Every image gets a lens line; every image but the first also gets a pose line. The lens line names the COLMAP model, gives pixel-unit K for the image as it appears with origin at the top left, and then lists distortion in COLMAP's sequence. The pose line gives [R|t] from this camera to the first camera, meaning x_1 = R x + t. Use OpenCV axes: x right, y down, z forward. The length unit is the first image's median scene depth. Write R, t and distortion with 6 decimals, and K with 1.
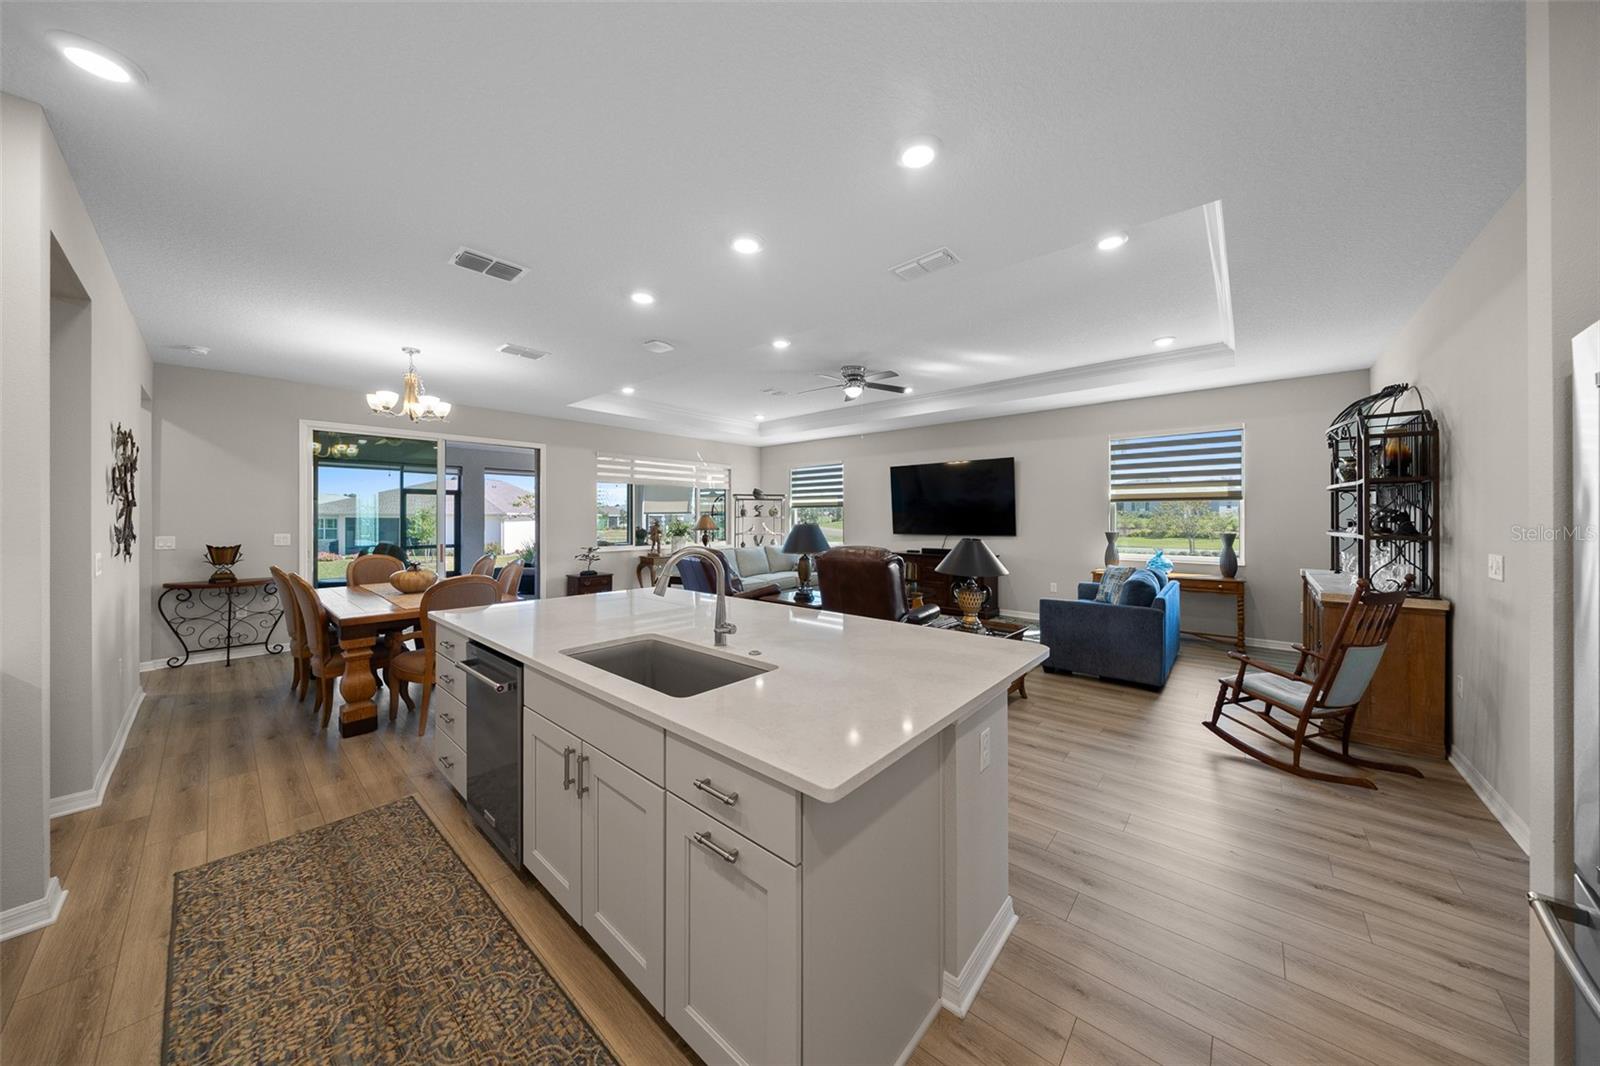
lens RADIAL K [[514.8, 0, 797.2], [0, 514.8, 517.0], [0, 0, 1]] dist [-0.000153, 0.000023]
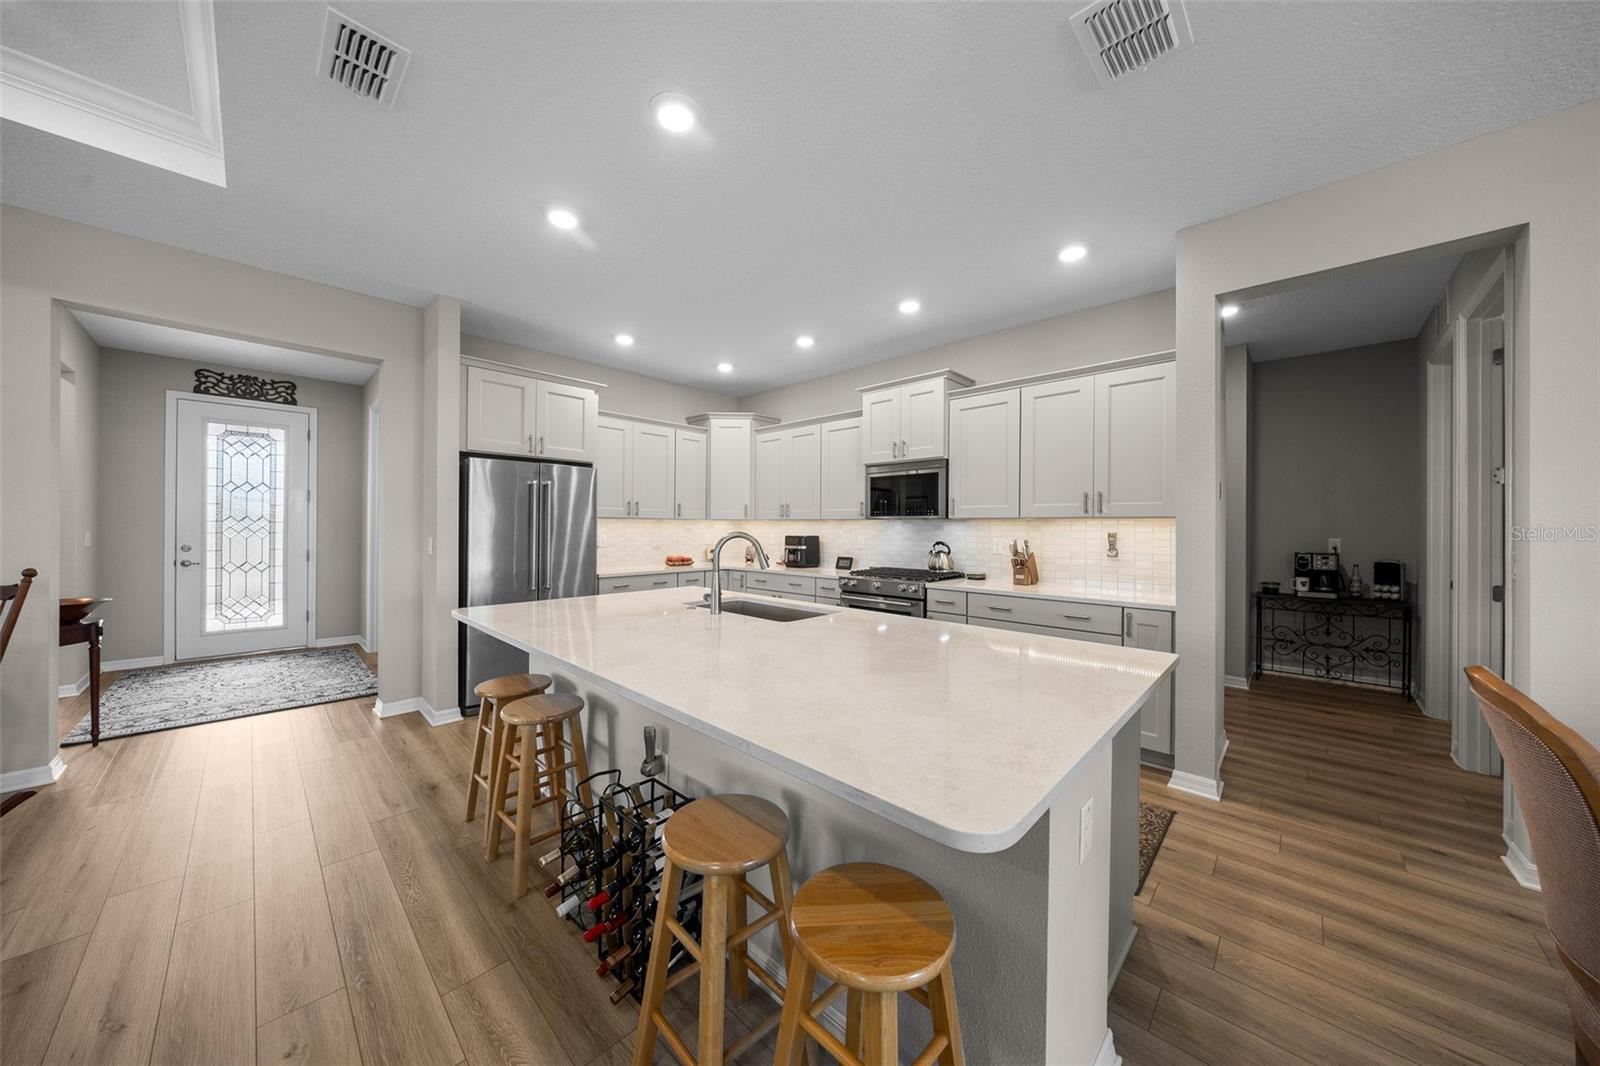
lens RADIAL K [[529.8, 0, 804.6], [0, 529.8, 527.4], [0, 0, 1]] dist [-0.000183, 0.000048]
pose [[-0.999191, -0.006153, 0.039754, -0.141520], [-0.006256, 0.999977, -0.002448, 0.017154], [-0.039738, -0.002695, -0.999207, 0.798541]]
